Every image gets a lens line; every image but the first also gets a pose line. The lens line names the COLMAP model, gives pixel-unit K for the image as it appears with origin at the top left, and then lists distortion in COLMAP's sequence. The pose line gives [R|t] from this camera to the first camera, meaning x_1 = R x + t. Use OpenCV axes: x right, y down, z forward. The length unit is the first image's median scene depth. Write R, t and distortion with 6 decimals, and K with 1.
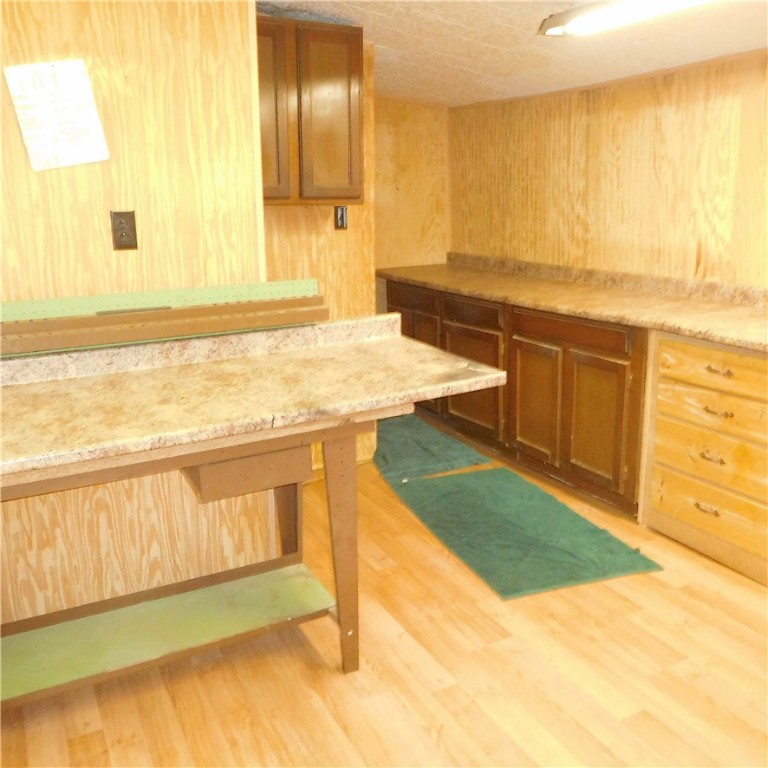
lens RADIAL K [[770.6, 0, 381.0], [0, 770.6, 388.2], [0, 0, 1]] dist [-0.007903, 0.000000]
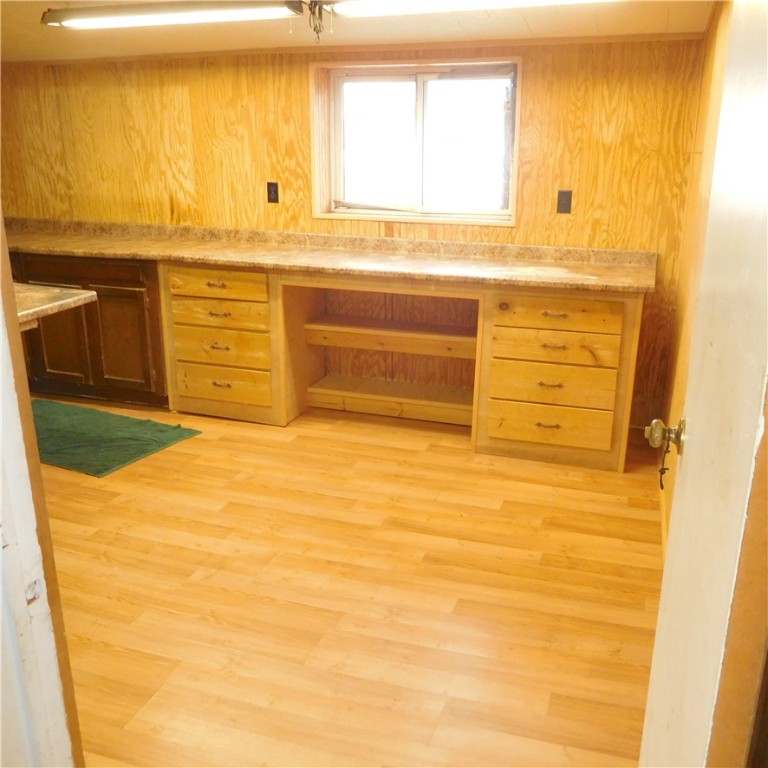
lens RADIAL K [[770.6, 0, 387.8], [0, 770.6, 385.2], [0, 0, 1]] dist [-0.007903, 0.000000]
pose [[0.724668, -0.172679, 0.667112, -0.269692], [0.143559, 0.984684, 0.098936, 0.055731], [-0.673979, 0.024074, 0.738358, -0.226294]]
